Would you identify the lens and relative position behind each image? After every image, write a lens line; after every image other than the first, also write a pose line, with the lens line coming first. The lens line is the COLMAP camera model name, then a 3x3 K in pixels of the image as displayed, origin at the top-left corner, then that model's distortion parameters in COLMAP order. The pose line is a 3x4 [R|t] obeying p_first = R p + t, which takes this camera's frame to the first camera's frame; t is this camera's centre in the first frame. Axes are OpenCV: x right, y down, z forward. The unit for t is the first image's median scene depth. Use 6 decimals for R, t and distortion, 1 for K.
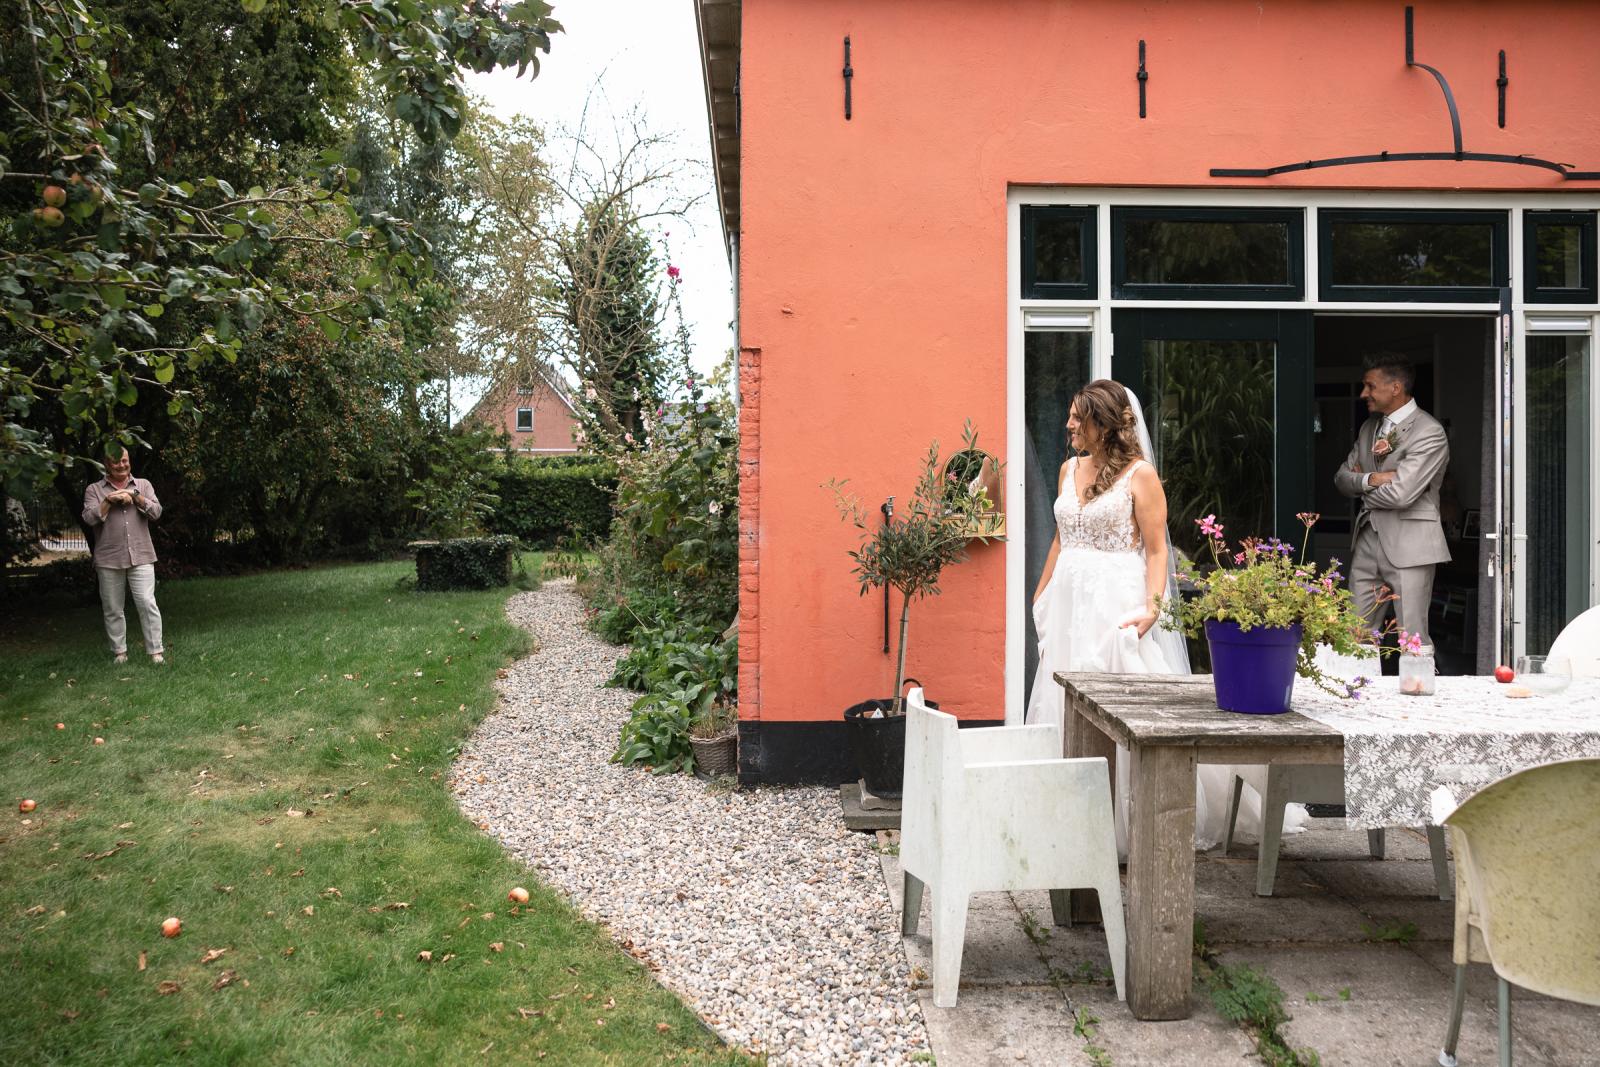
lens RADIAL K [[1620.8, 0, 800.0], [0, 1620.8, 533.5], [0, 0, 1]] dist [-0.015134, -0.014403]
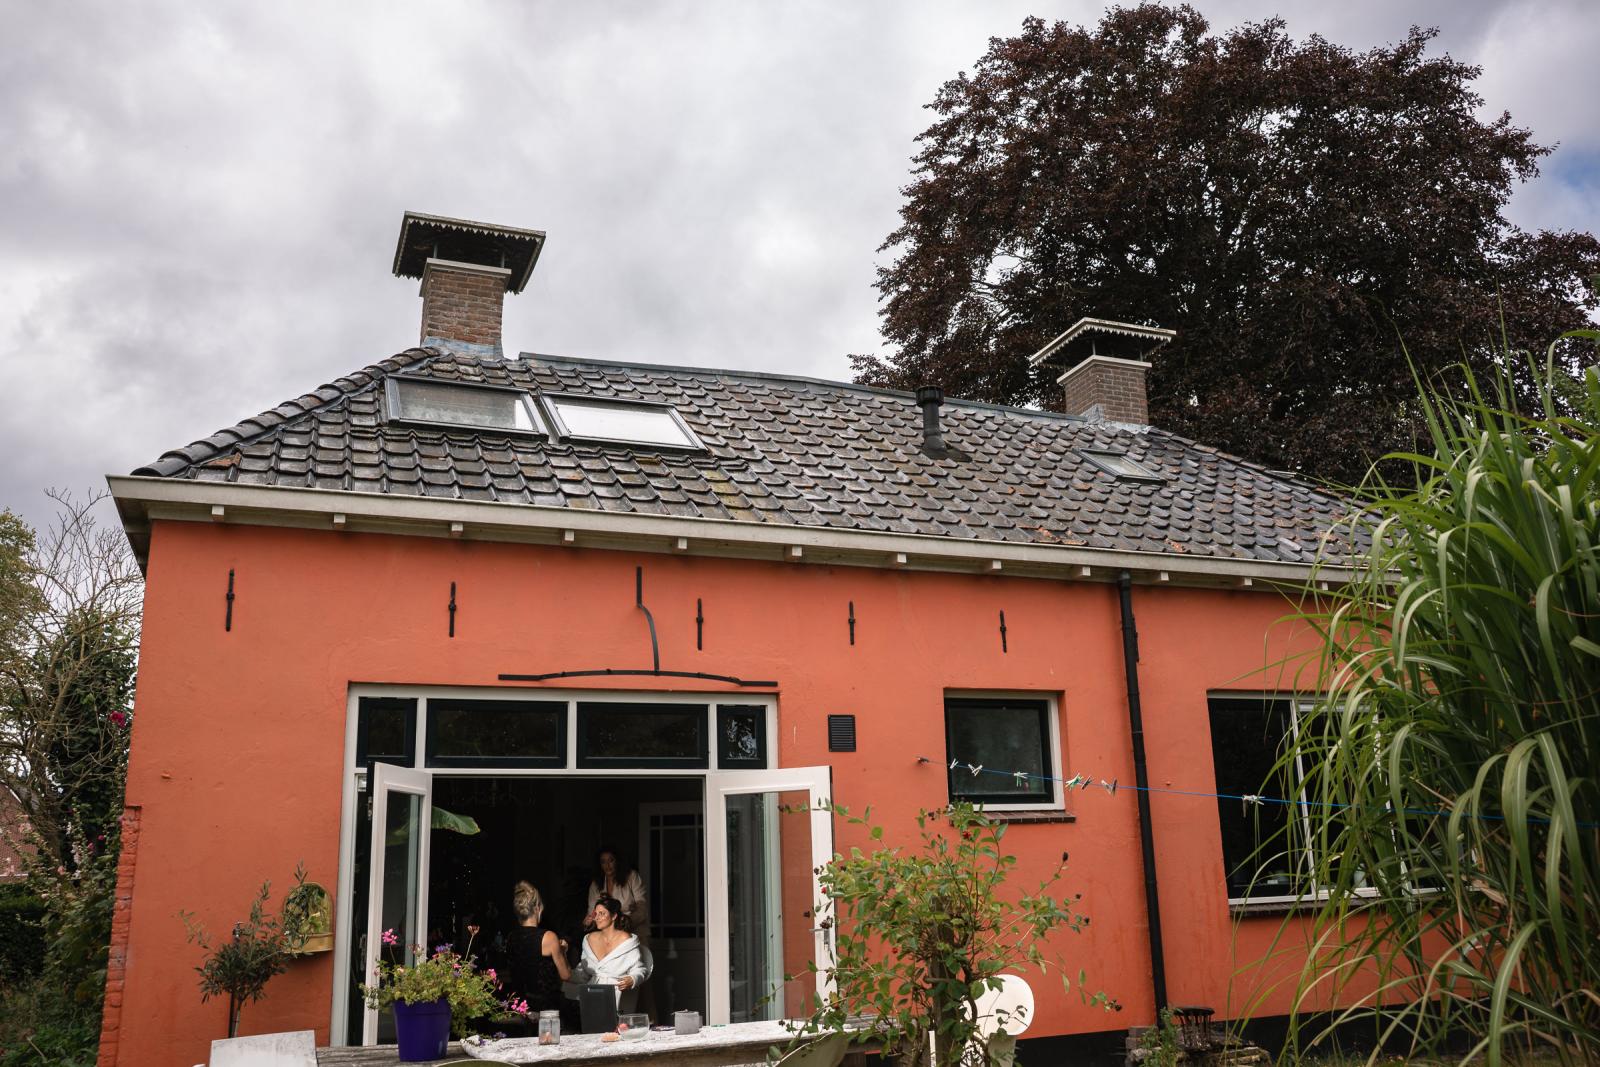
lens RADIAL K [[1422.9, 0, 800.0], [0, 1422.9, 533.5], [0, 0, 1]] dist [-0.079753, 0.136958]
pose [[0.935488, 0.055776, 0.348927, 0.060986], [0.044325, 0.961141, -0.272477, 0.004458], [-0.350566, 0.270365, 0.896664, -0.228265]]
